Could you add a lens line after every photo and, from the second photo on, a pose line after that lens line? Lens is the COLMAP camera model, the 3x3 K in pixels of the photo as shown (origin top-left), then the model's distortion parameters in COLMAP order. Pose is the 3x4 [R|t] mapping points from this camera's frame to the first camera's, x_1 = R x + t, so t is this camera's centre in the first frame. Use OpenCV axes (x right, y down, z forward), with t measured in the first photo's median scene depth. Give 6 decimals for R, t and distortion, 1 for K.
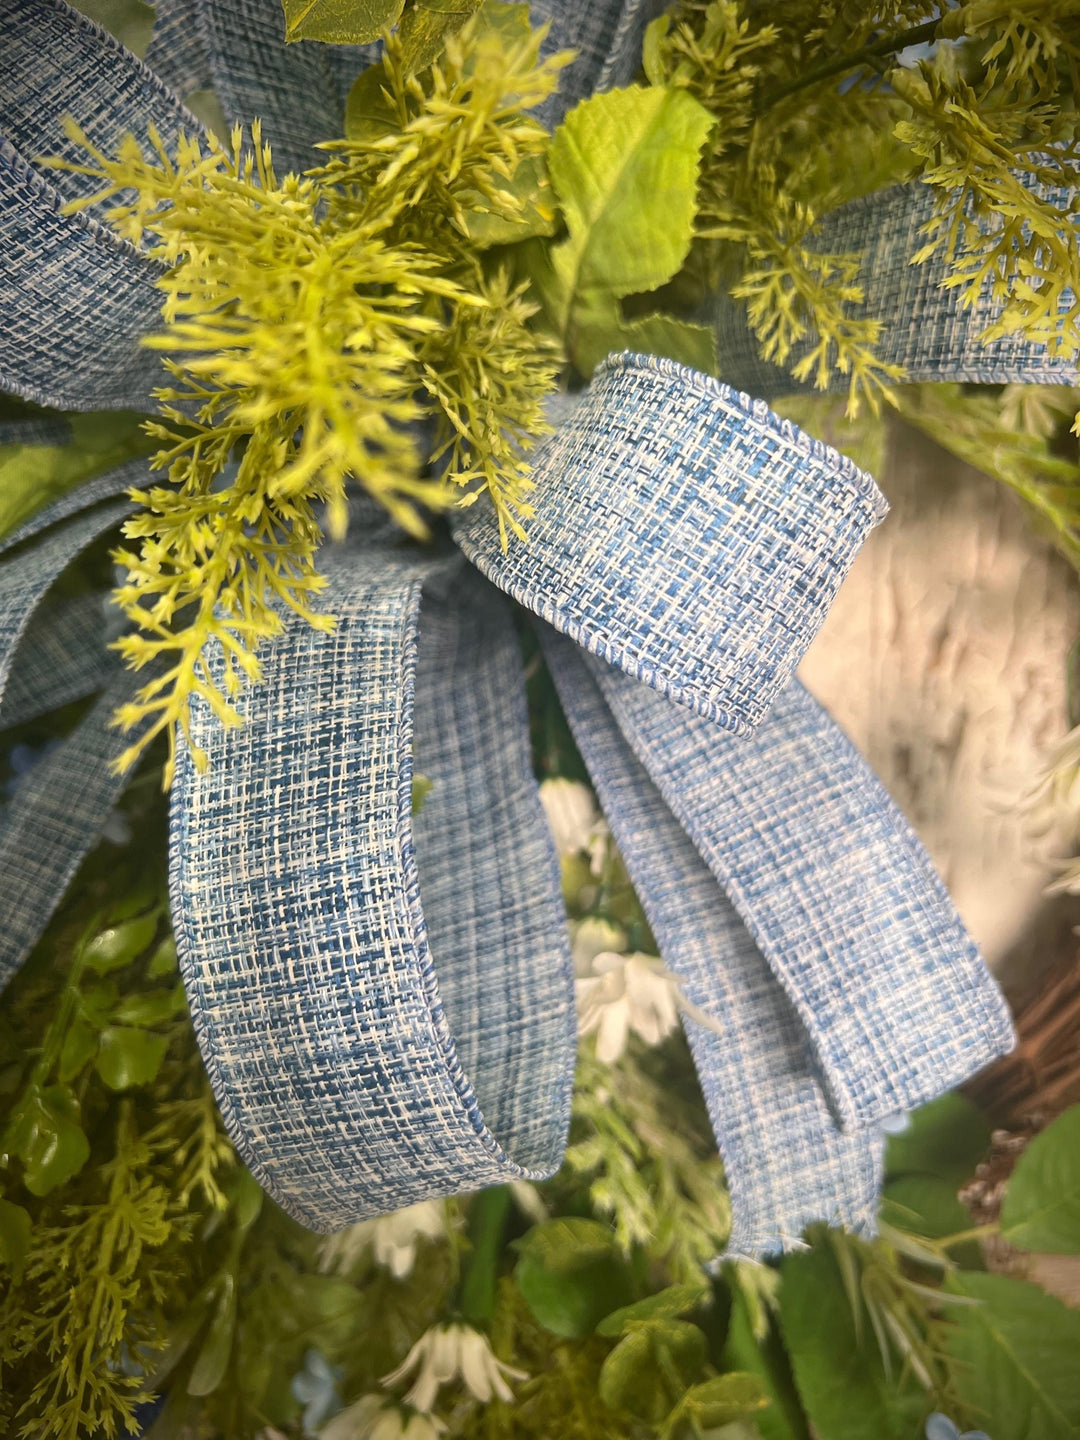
lens RADIAL K [[1077.8, 0, 511.3], [0, 1077.8, 764.4], [0, 0, 1]] dist [0.018824, -0.035990]
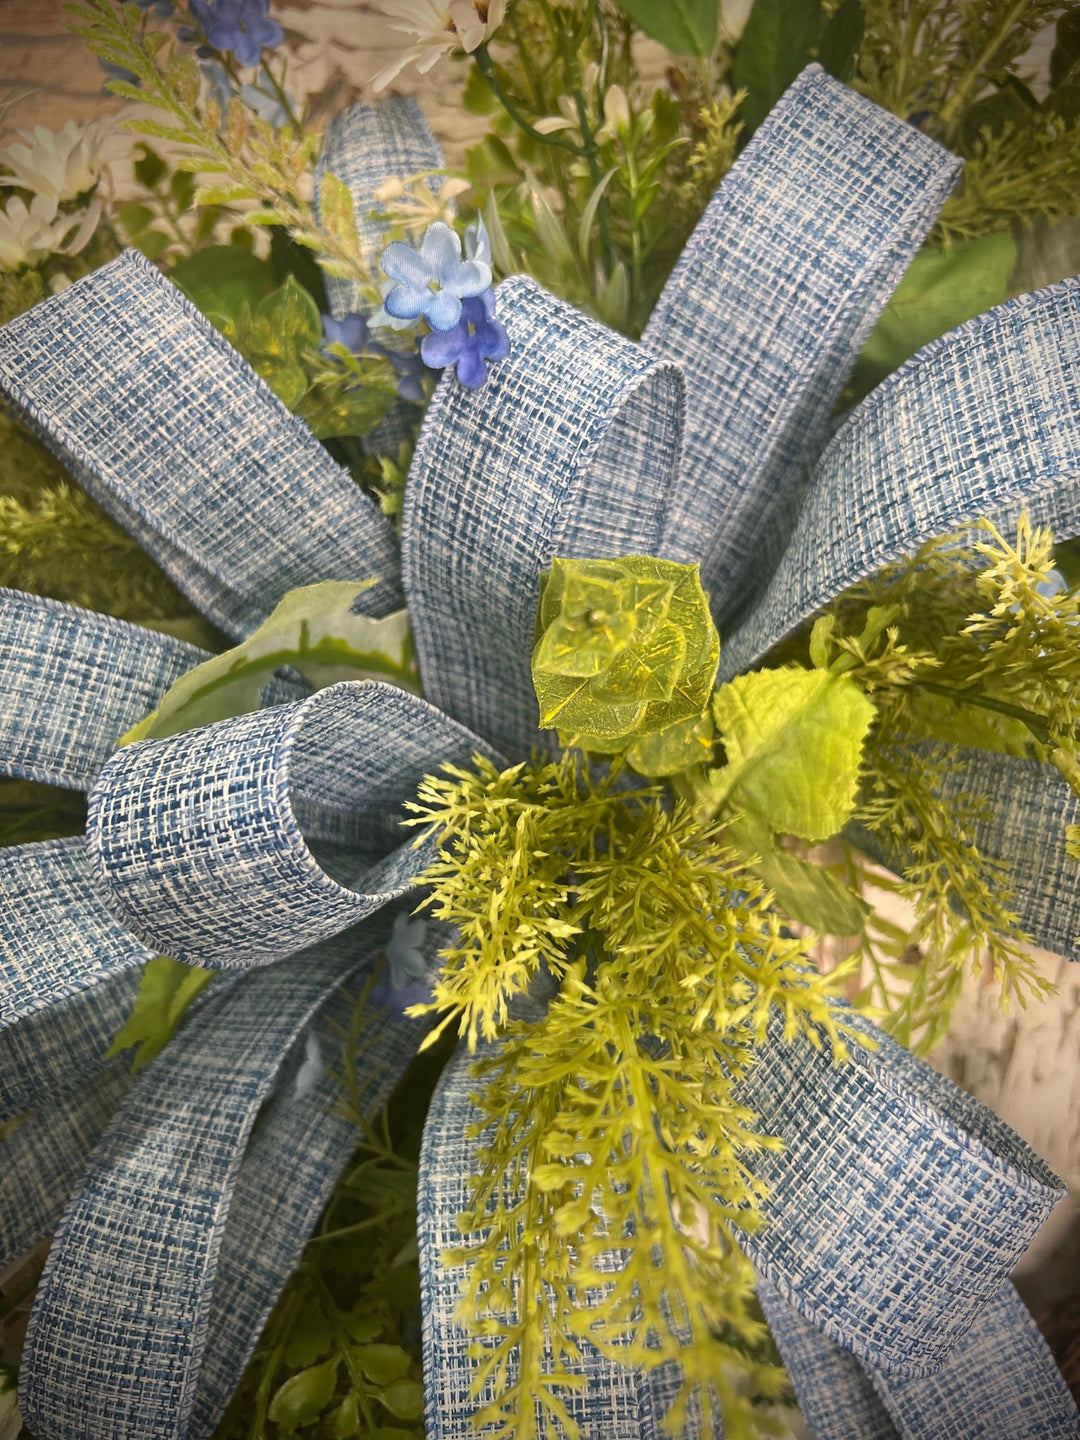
lens RADIAL K [[1077.8, 0, 508.9], [0, 1077.8, 734.4], [0, 0, 1]] dist [0.018824, -0.035990]
pose [[0.999165, 0.020683, 0.035226, -0.321521], [-0.019178, 0.998911, -0.042536, -0.698523], [-0.036067, 0.041825, 0.998474, -0.175697]]
